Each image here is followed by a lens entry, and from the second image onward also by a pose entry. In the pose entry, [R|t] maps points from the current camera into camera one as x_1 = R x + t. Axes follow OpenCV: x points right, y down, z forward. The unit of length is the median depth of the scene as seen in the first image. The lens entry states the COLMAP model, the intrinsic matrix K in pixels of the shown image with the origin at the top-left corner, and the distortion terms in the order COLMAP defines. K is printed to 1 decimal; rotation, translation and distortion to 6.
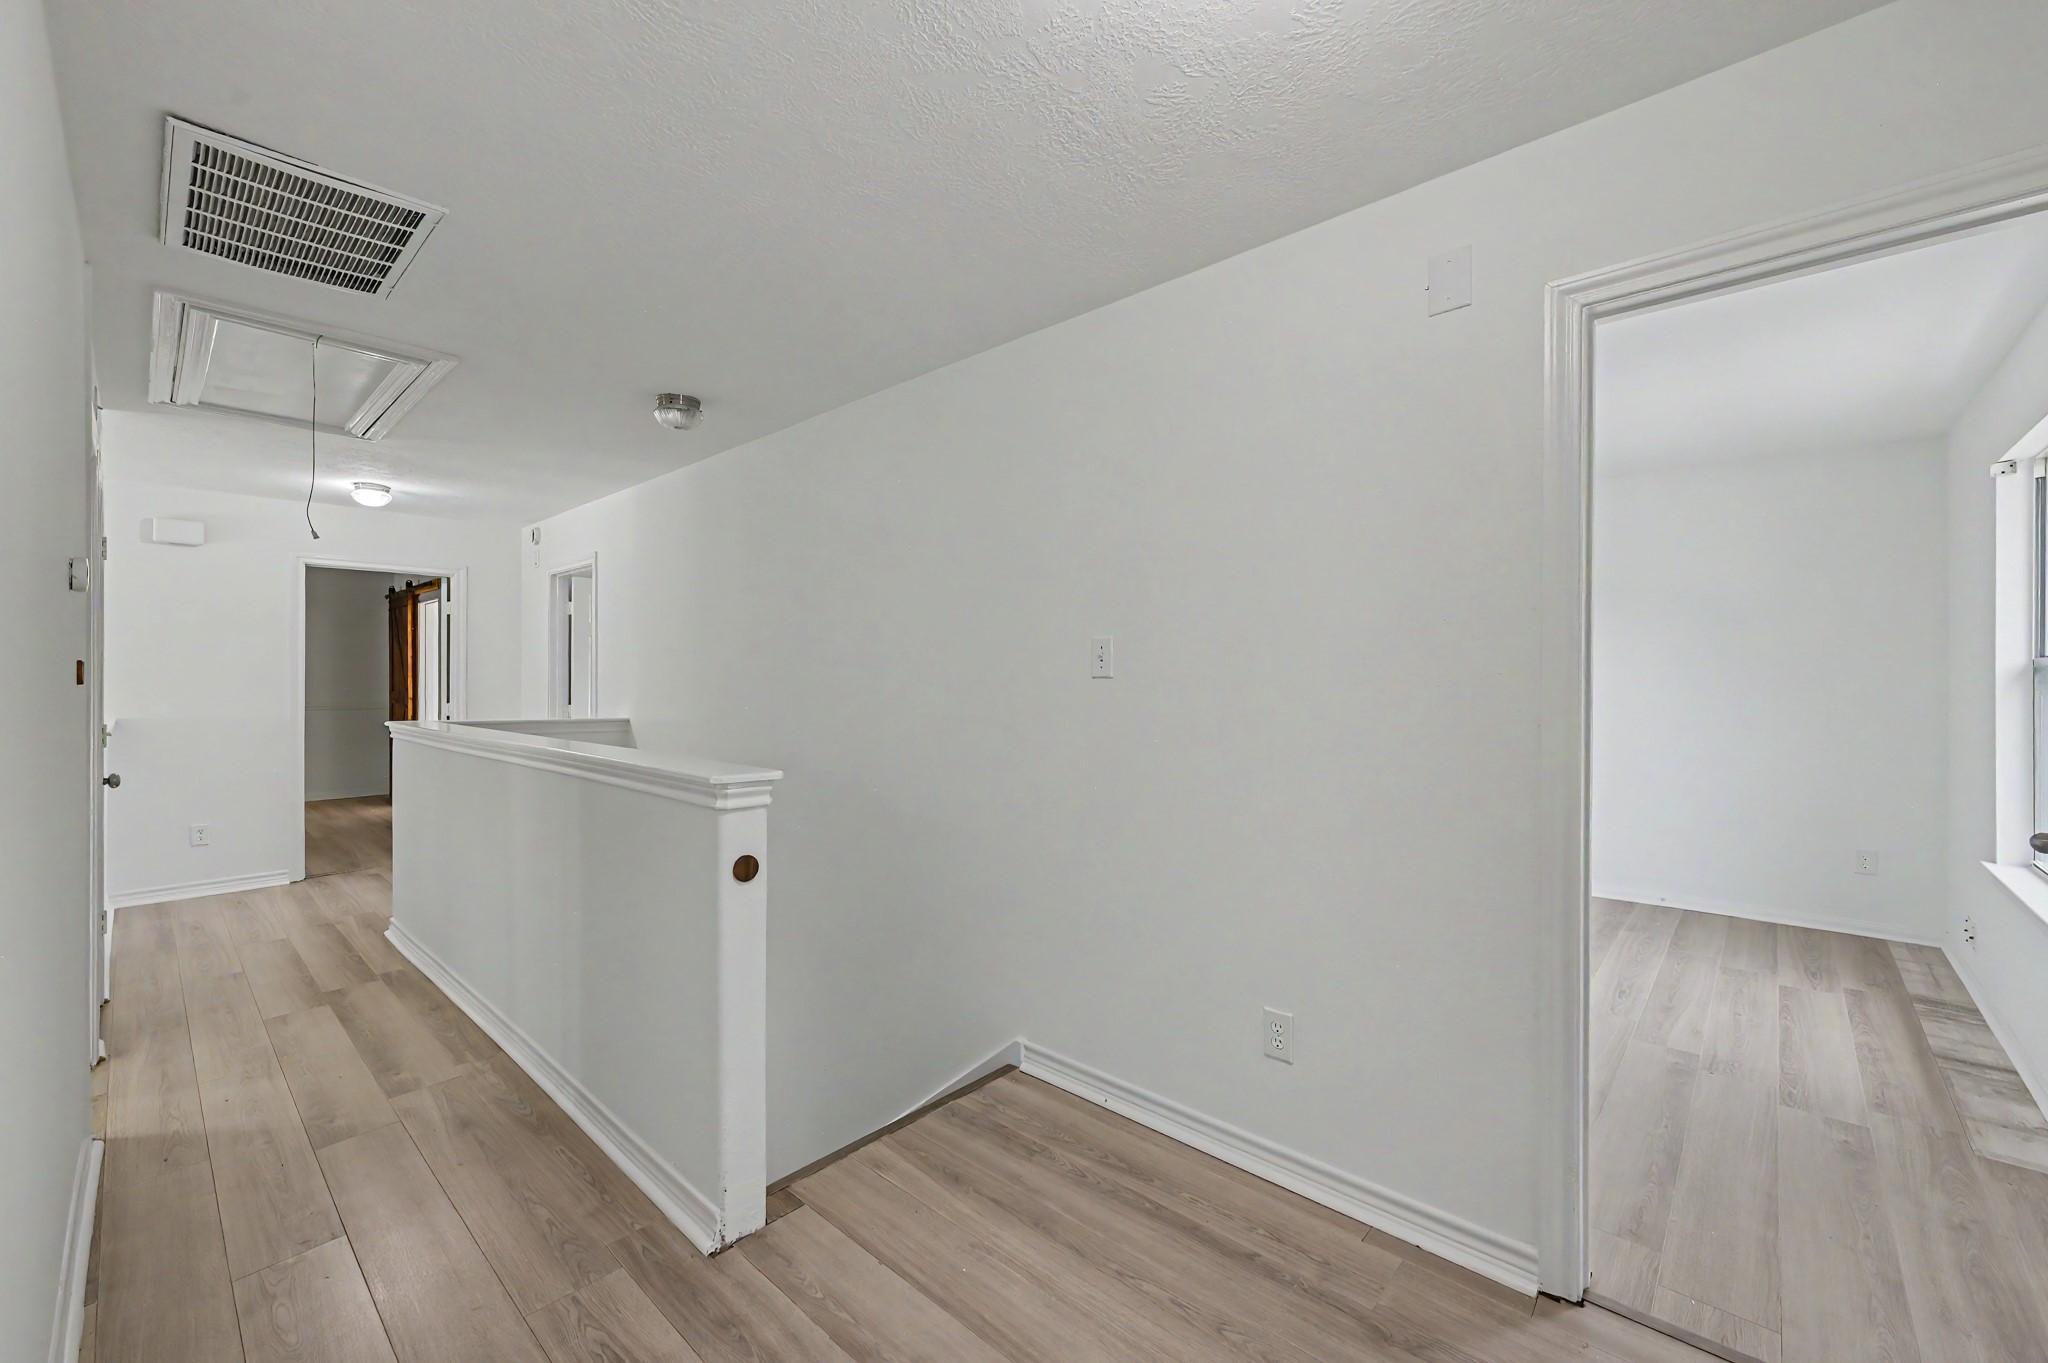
lens RADIAL K [[815.5, 0, 1025.6], [0, 815.5, 689.1], [0, 0, 1]] dist [0.000076, 0.000259]
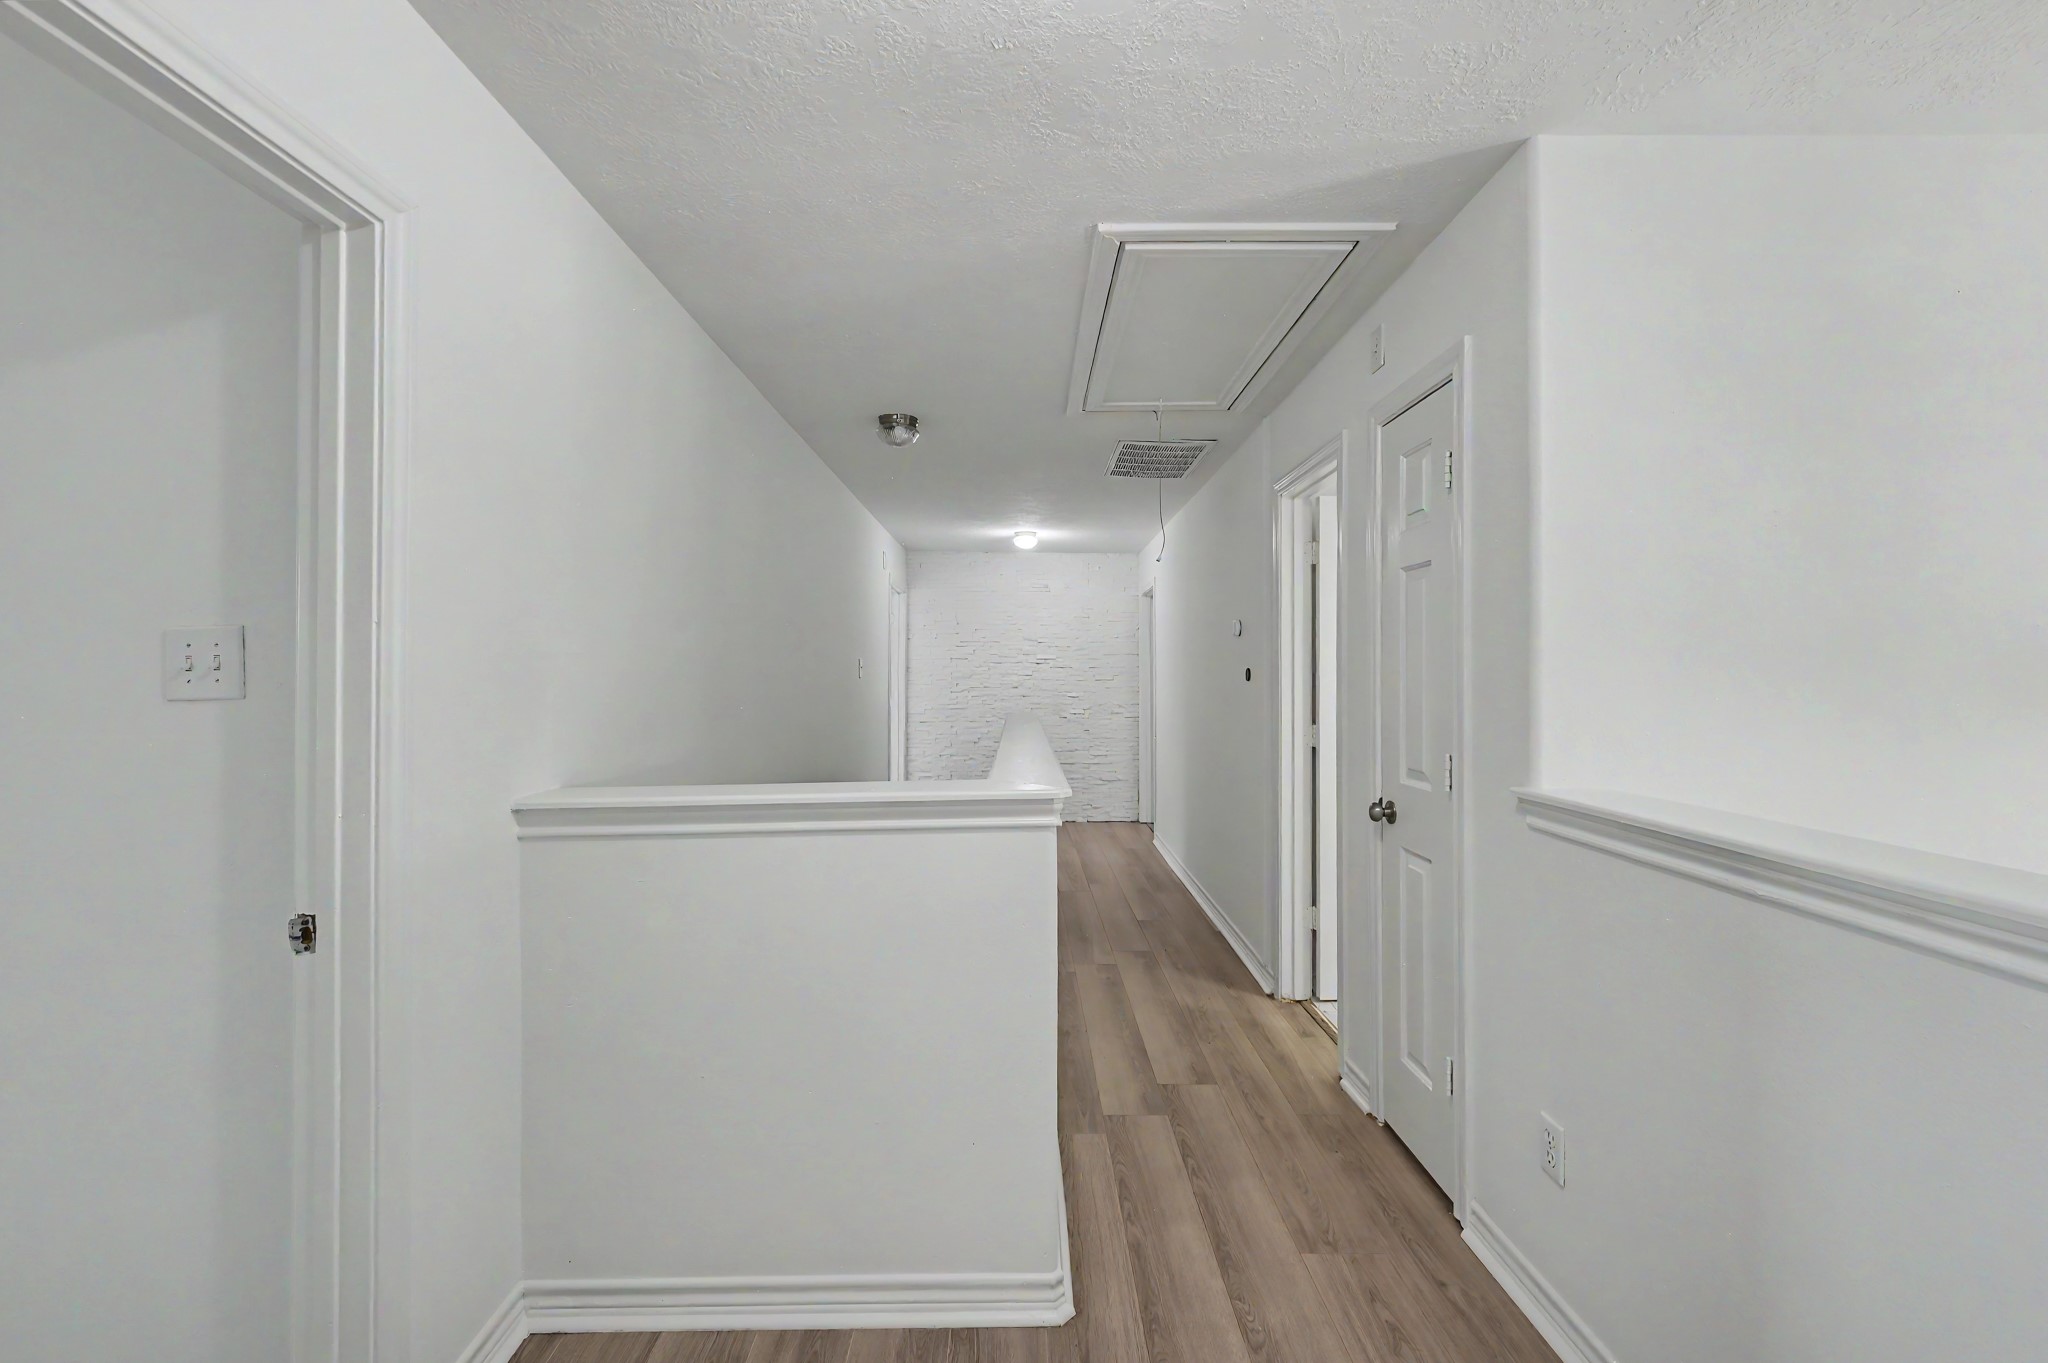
lens RADIAL K [[815.5, 0, 1025.6], [0, 815.5, 689.1], [0, 0, 1]] dist [0.000076, 0.000259]
pose [[-0.677436, -0.006844, 0.735550, -1.621062], [0.006563, 0.999861, 0.015347, -0.013981], [-0.735553, 0.015224, -0.677297, 1.955047]]
